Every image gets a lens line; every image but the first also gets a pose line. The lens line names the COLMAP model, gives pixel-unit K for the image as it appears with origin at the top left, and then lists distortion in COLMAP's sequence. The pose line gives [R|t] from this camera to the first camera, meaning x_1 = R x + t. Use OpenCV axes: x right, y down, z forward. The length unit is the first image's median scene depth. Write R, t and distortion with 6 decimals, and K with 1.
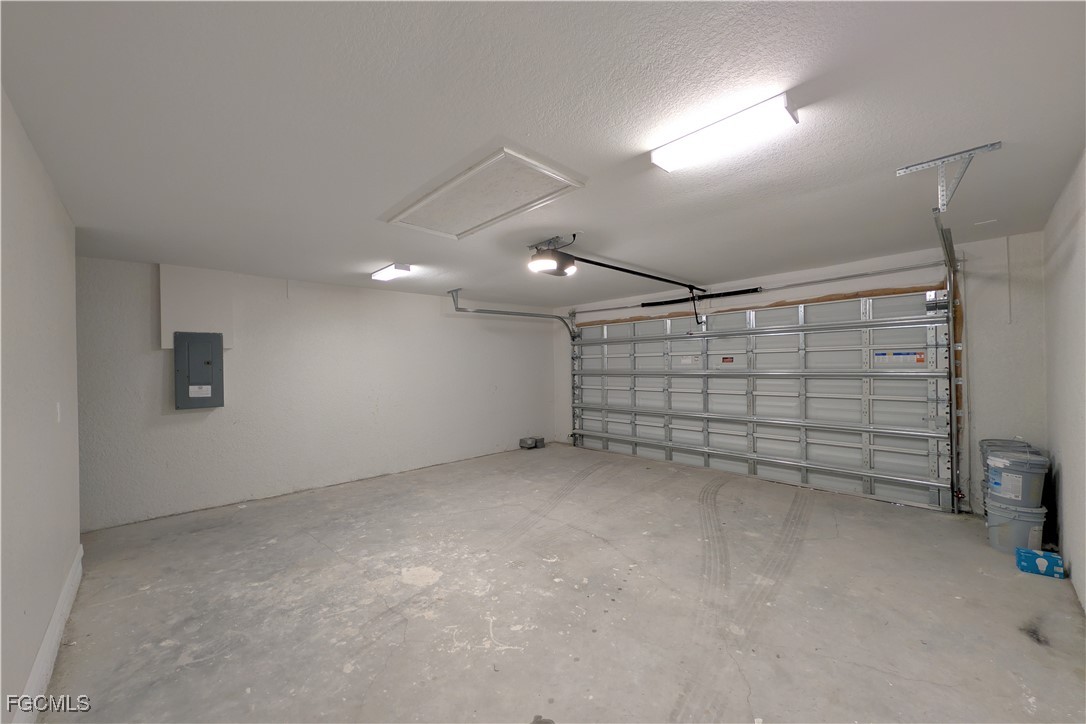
lens RADIAL K [[417.2, 0, 542.2], [0, 417.2, 362.7], [0, 0, 1]] dist [0.002250, 0.000200]
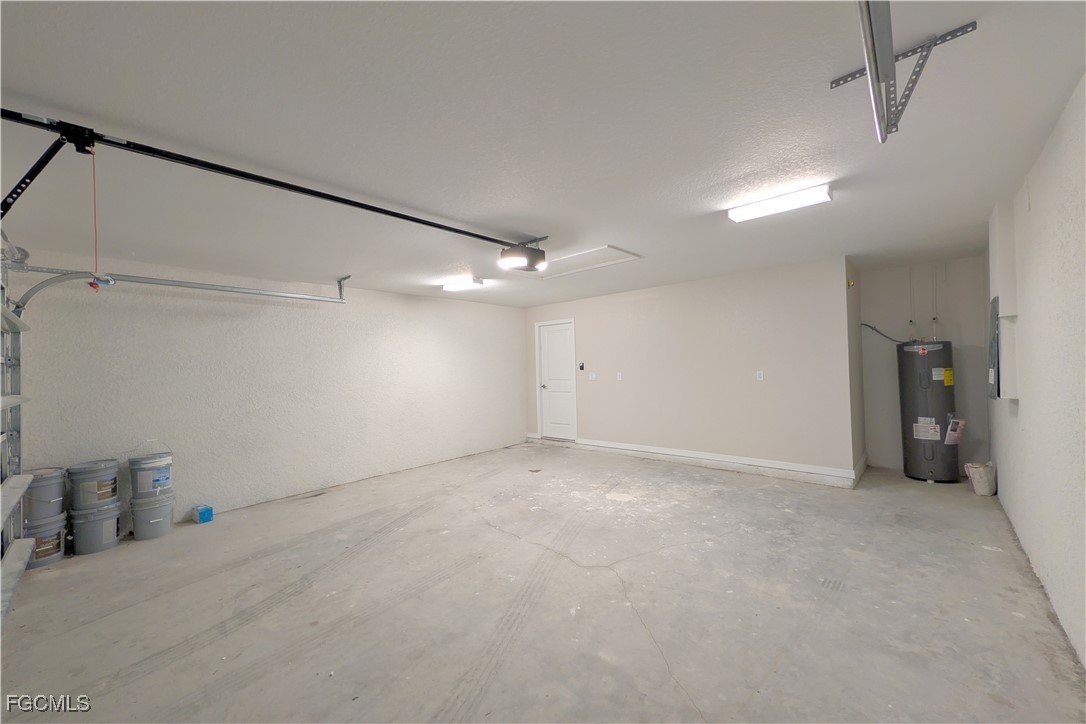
lens RADIAL K [[417.2, 0, 544.2], [0, 417.2, 362.3], [0, 0, 1]] dist [0.002250, 0.000200]
pose [[-0.996426, 0.045685, -0.071053, 0.065063], [0.046758, 0.998815, -0.013514, 0.019851], [0.070351, -0.016788, -0.997381, 2.244235]]
